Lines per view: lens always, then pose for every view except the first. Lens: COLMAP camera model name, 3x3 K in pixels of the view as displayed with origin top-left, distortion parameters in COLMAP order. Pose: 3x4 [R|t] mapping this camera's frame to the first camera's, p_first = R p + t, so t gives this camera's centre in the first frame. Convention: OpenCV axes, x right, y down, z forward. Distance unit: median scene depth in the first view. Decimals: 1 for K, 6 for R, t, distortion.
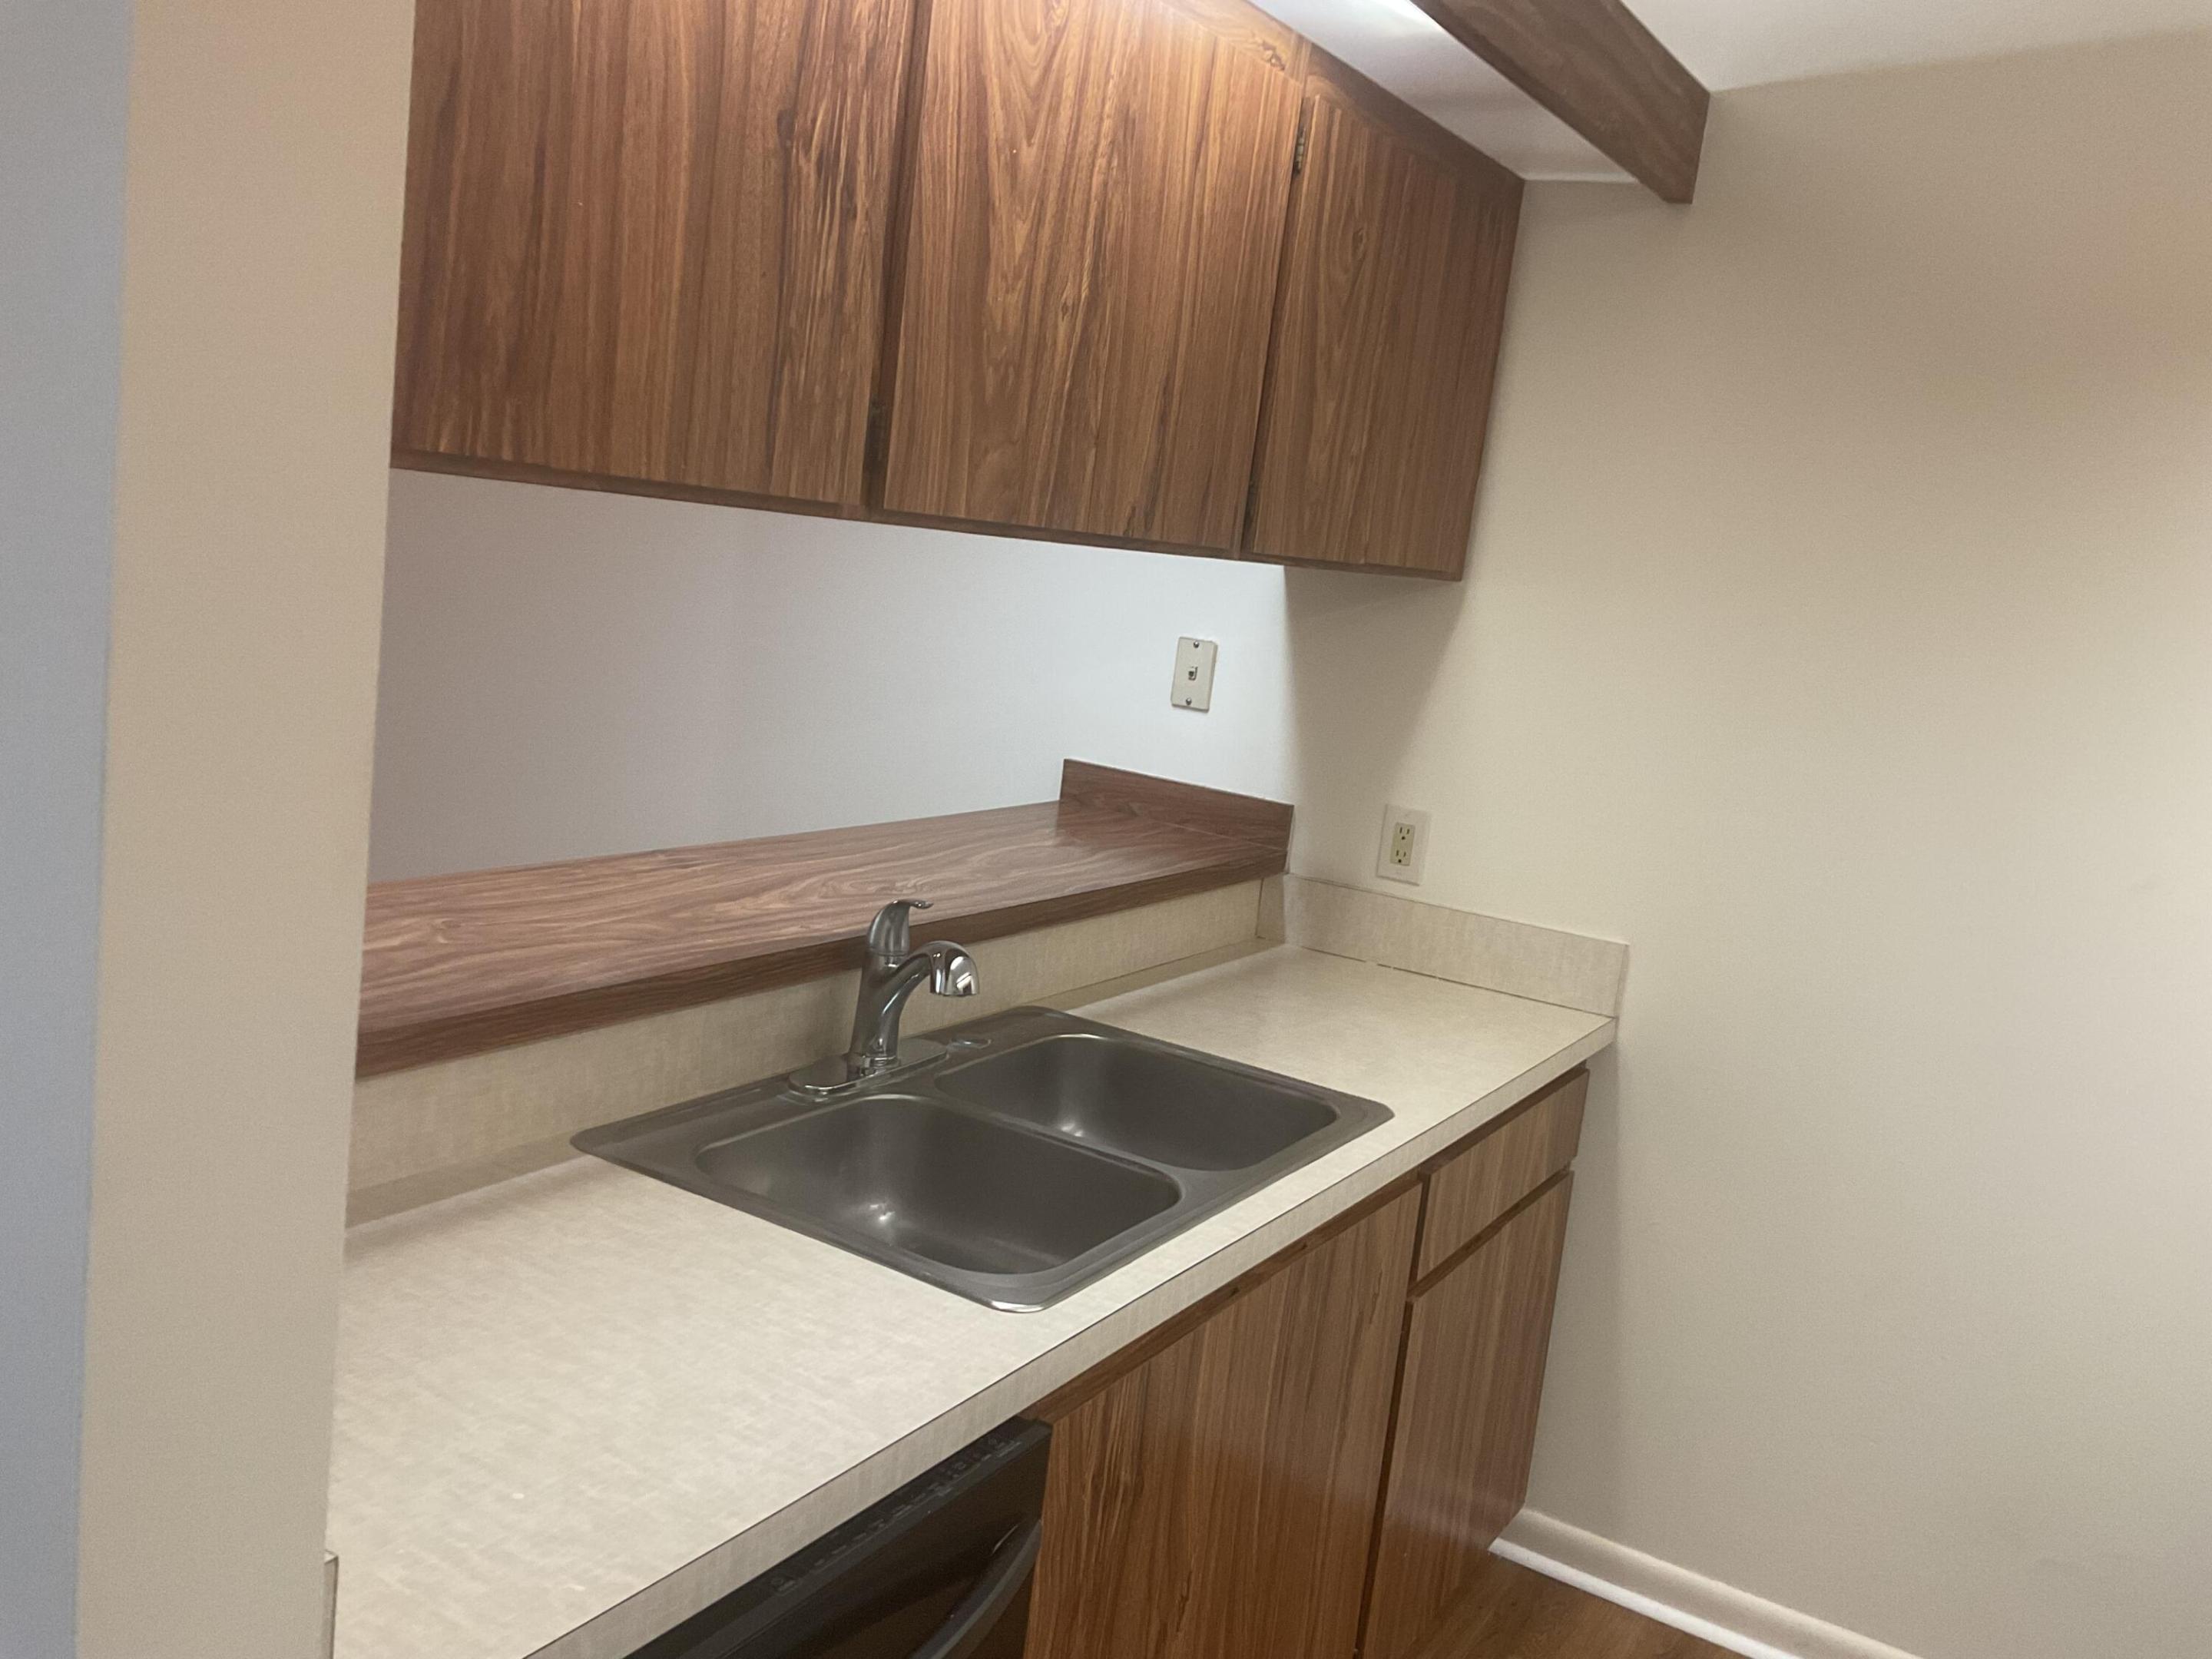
lens RADIAL K [[1827.5, 0, 1106.7], [0, 1827.5, 827.9], [0, 0, 1]] dist [0.047789, -0.079997]
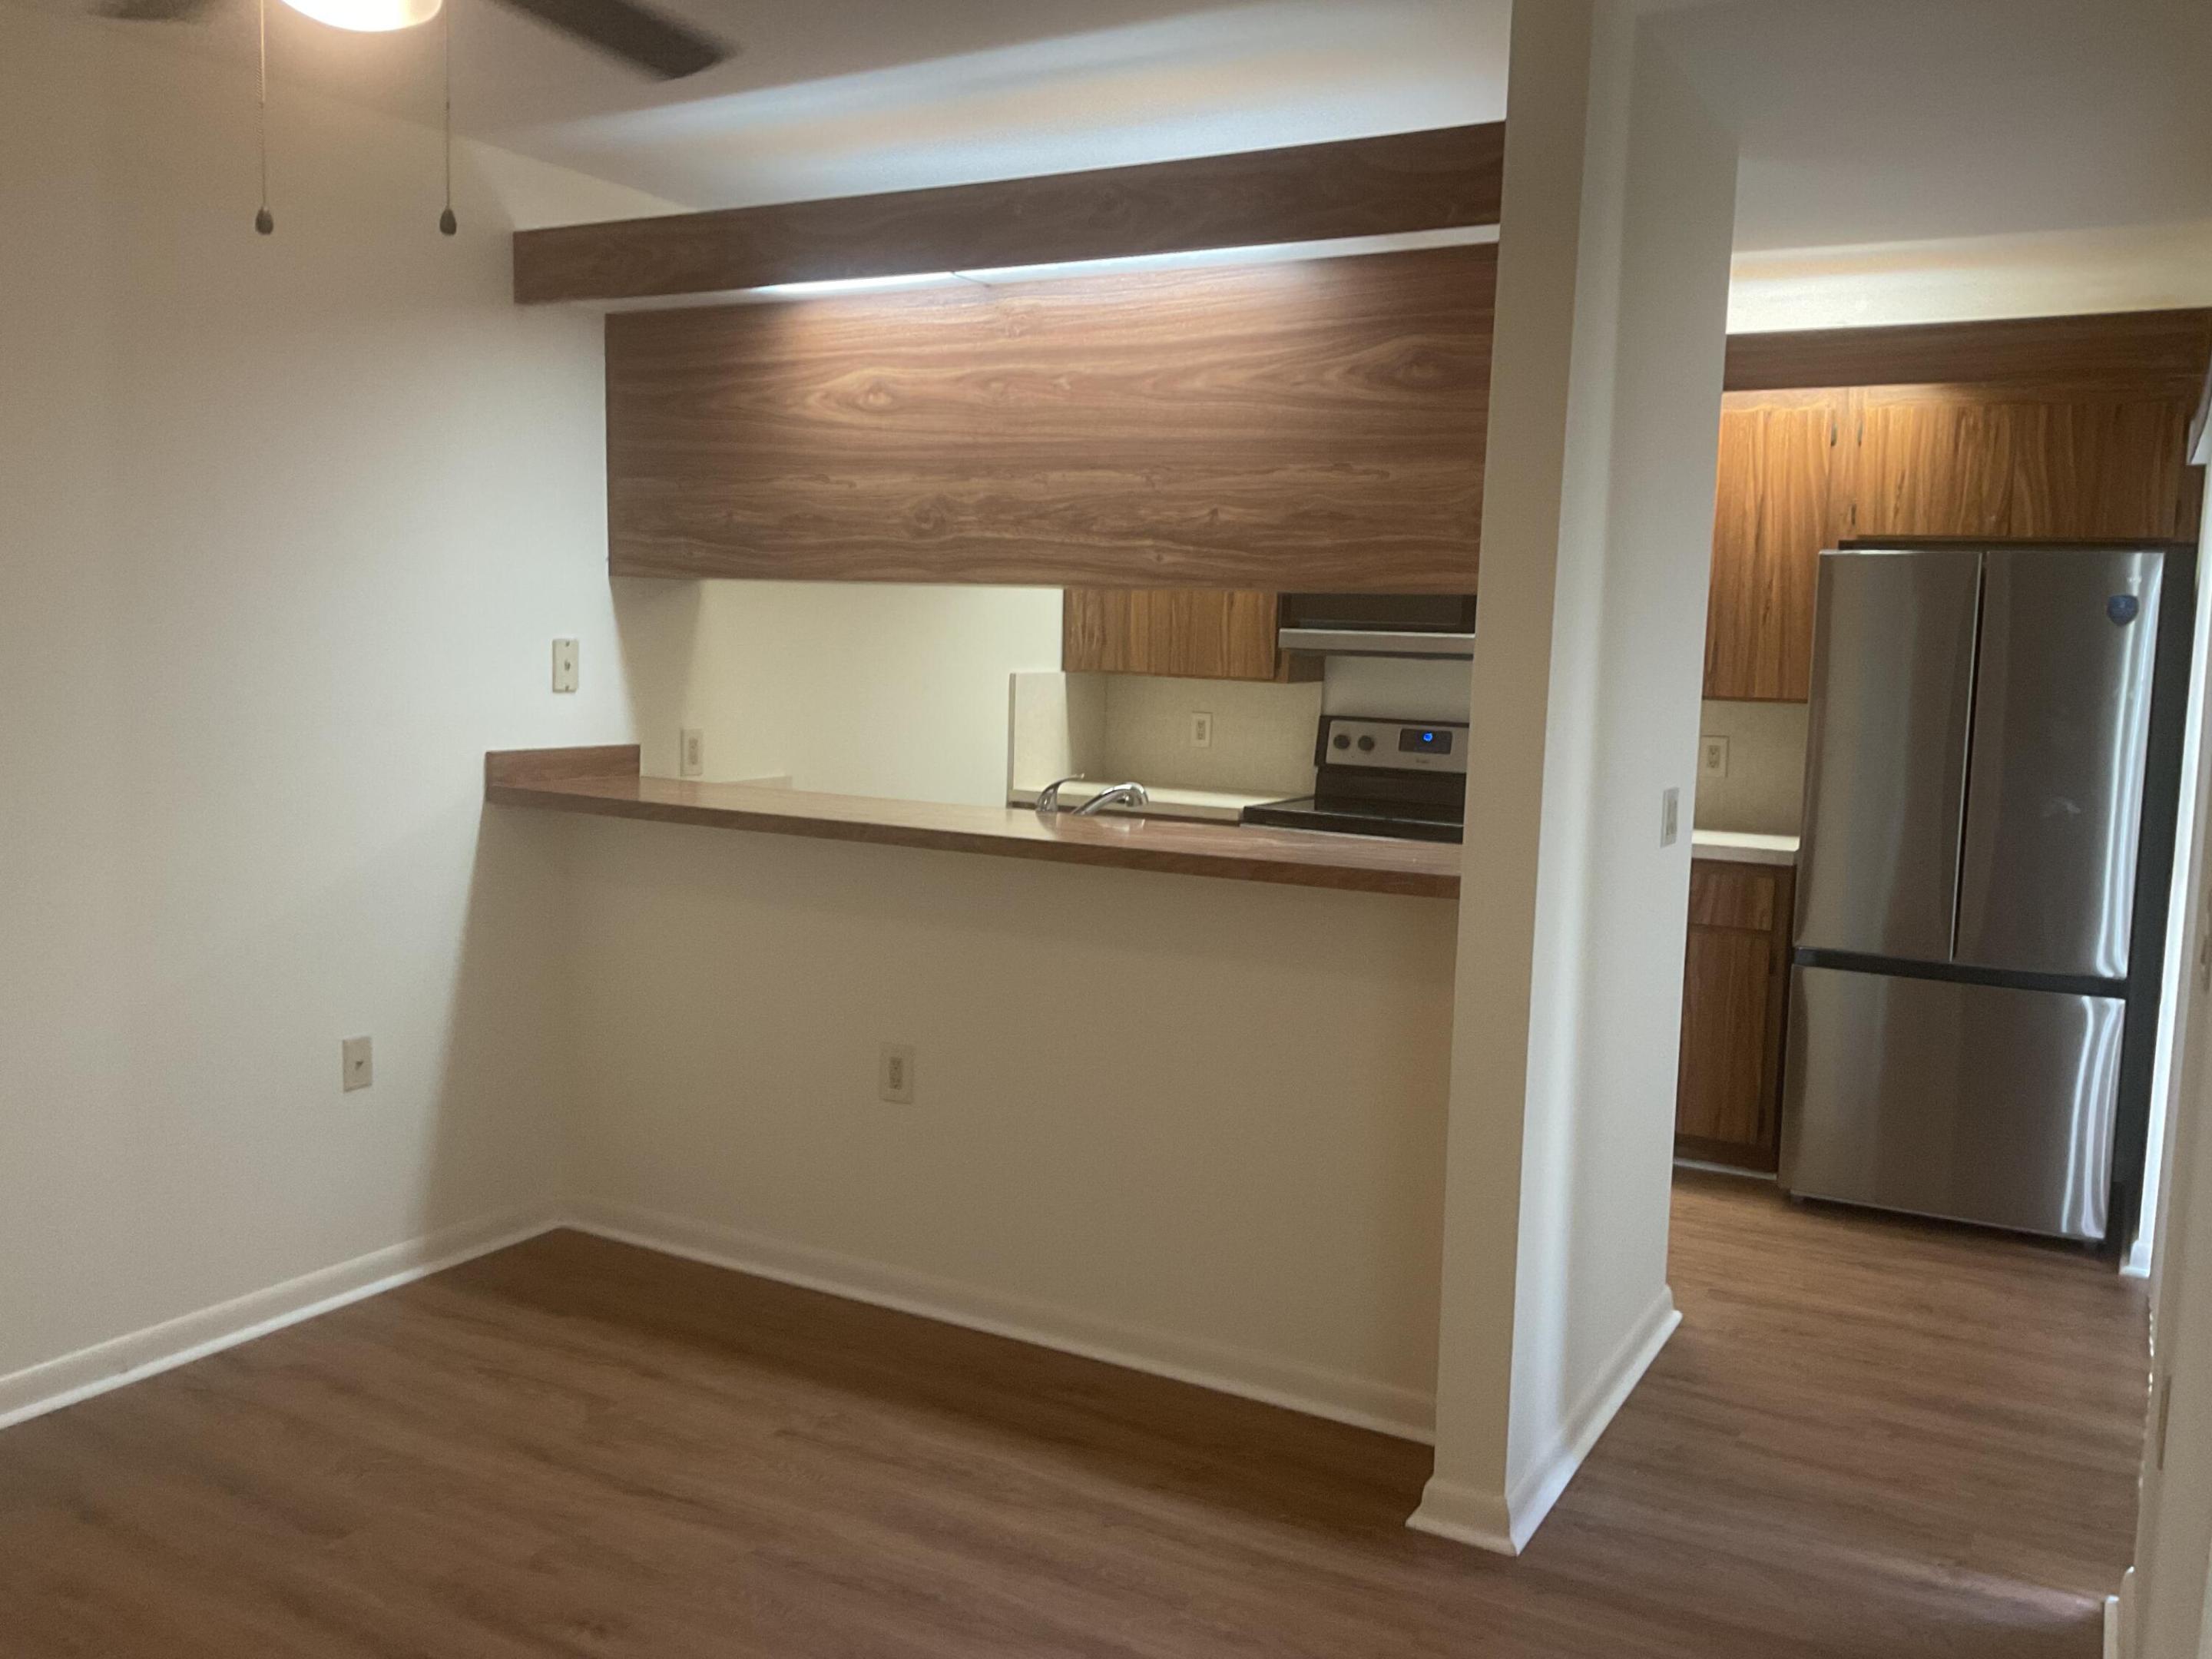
lens RADIAL K [[1827.5, 0, 1106.0], [0, 1827.5, 827.8], [0, 0, 1]] dist [0.047789, -0.079997]
pose [[-0.046643, -0.231408, 0.971738, -1.304900], [0.129733, 0.963154, 0.235591, -0.235259], [-0.990451, 0.137055, -0.014903, 0.646233]]
